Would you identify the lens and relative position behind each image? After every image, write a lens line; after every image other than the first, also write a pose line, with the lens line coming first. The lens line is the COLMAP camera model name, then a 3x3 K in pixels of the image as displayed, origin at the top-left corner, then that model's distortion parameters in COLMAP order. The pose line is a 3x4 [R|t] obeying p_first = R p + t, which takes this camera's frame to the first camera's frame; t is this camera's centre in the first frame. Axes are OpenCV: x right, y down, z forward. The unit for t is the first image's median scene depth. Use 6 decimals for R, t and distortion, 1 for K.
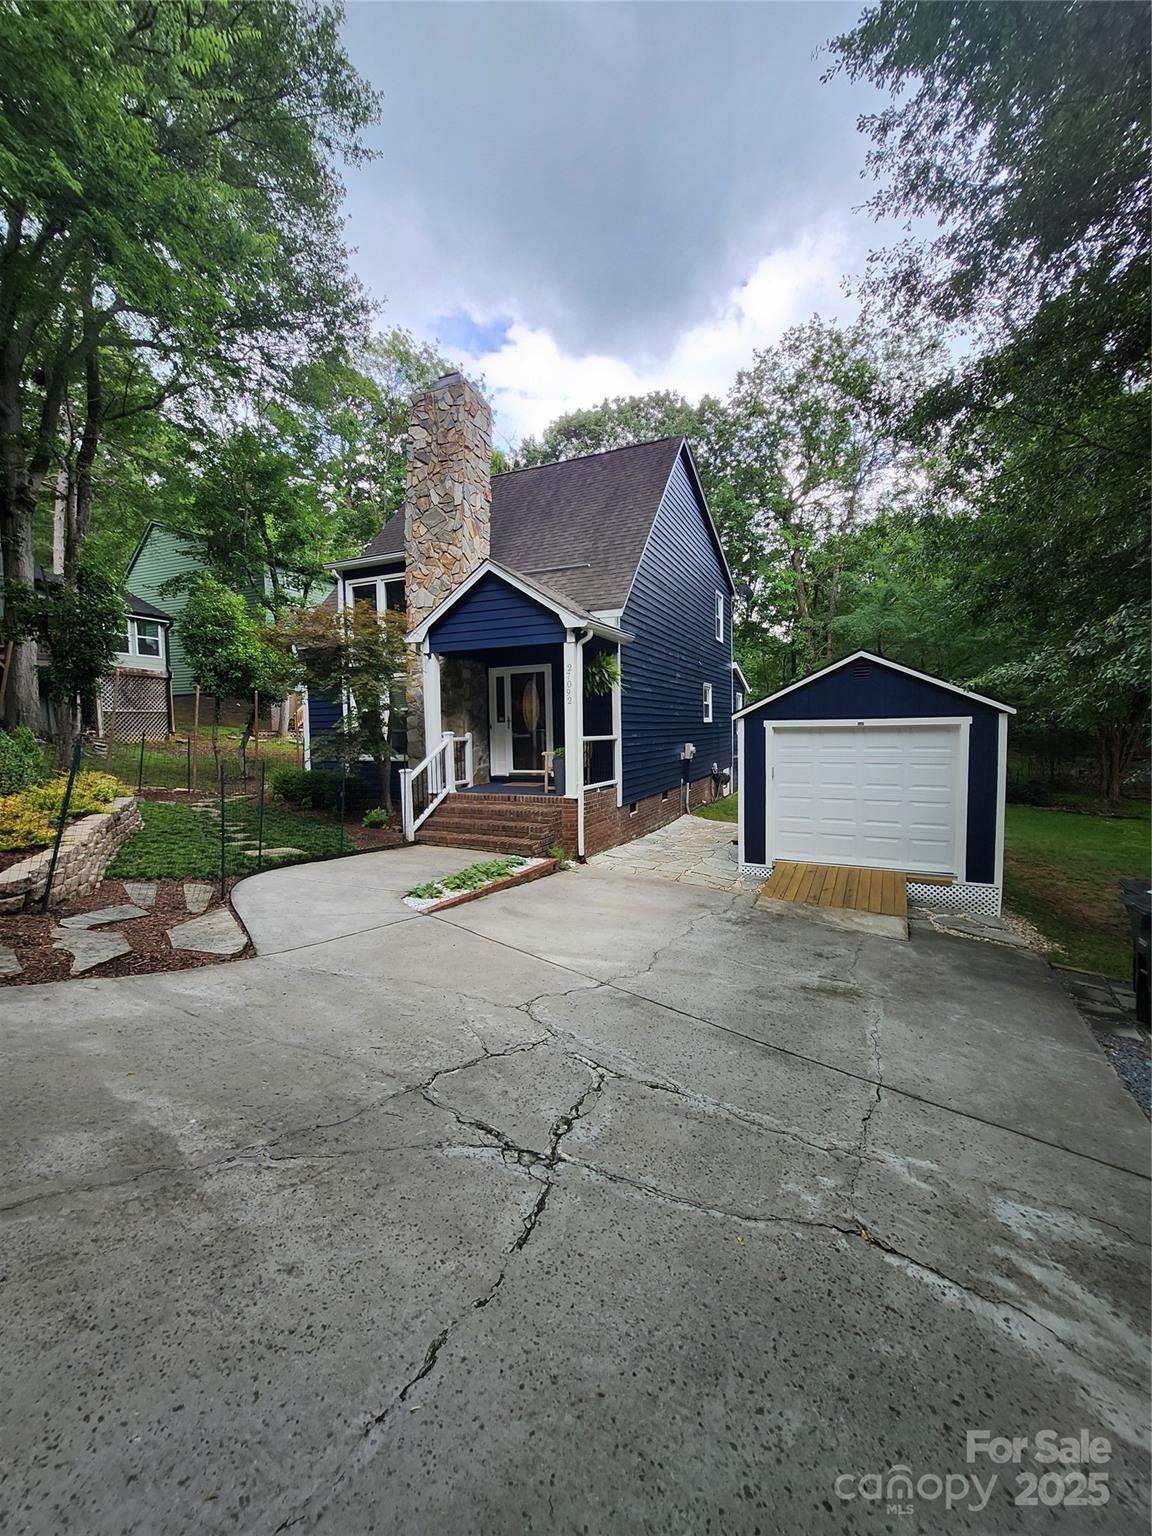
lens RADIAL K [[603.3, 0, 576.0], [0, 603.3, 768.0], [0, 0, 1]] dist [-0.000503, -0.000048]
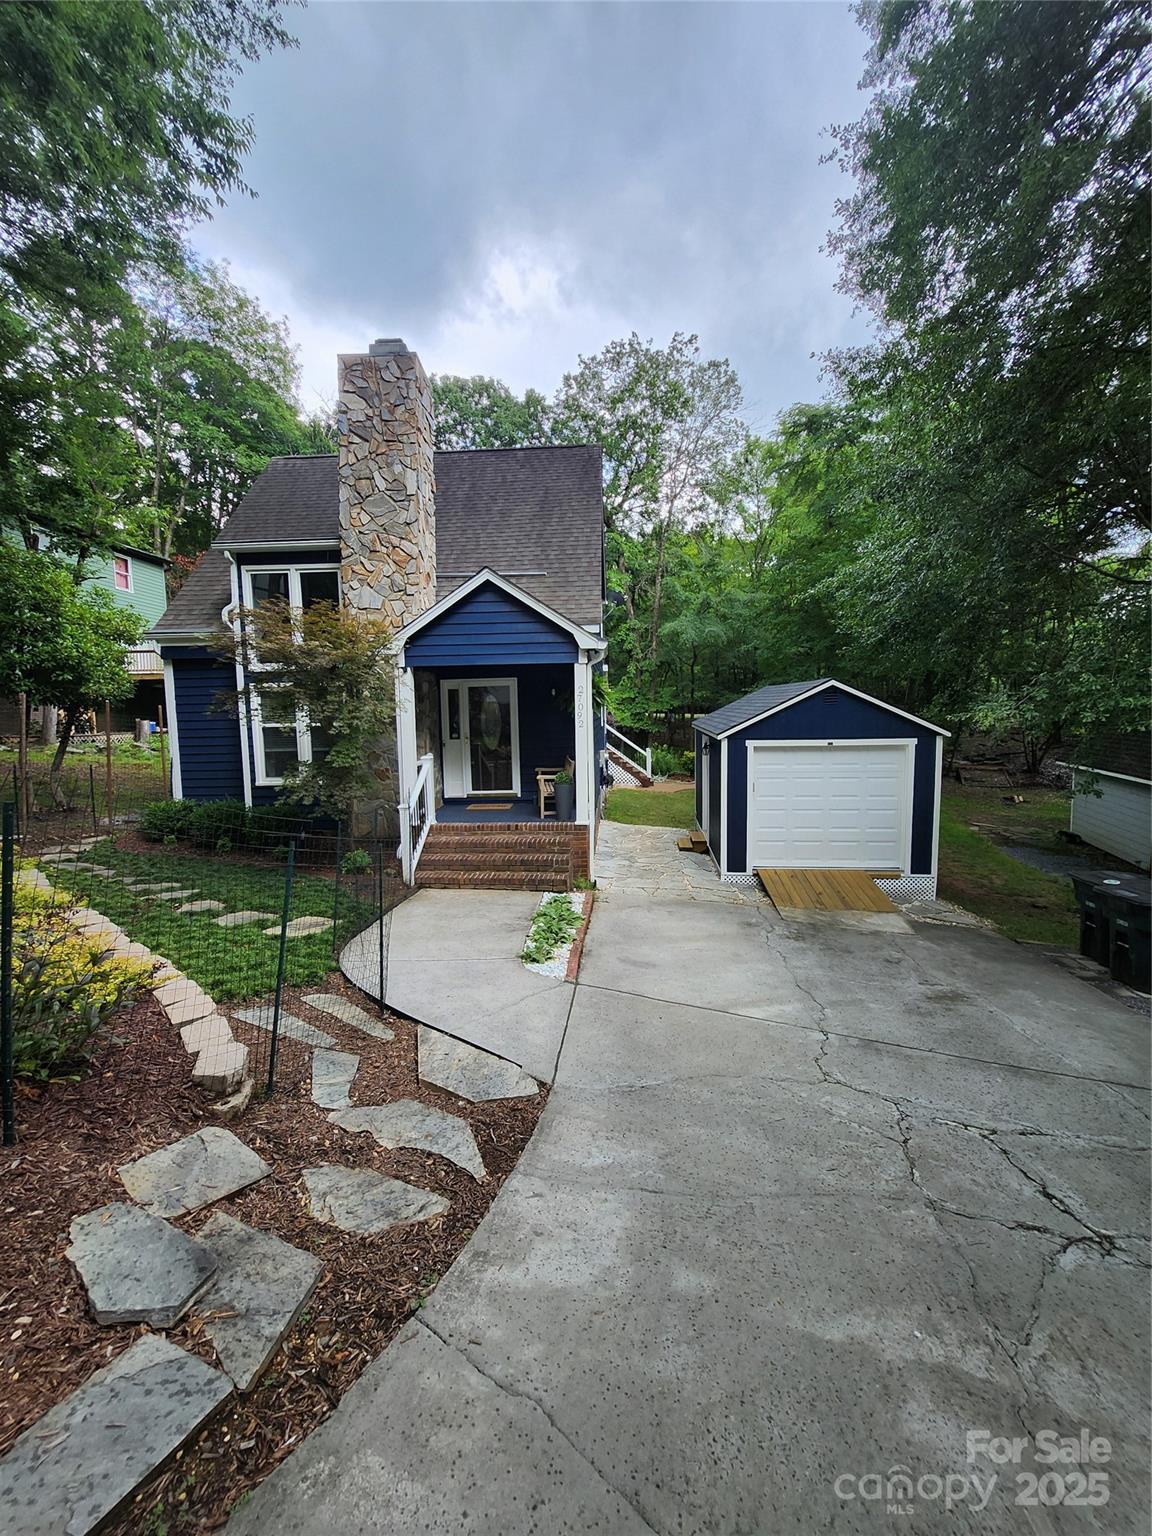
lens RADIAL K [[604.6, 0, 576.0], [0, 604.6, 768.0], [0, 0, 1]] dist [-0.002280, -0.000418]
pose [[0.932866, -0.035187, 0.358501, -0.376774], [0.026521, 0.999226, 0.029062, -0.071615], [-0.359246, -0.017603, 0.933077, 0.106294]]
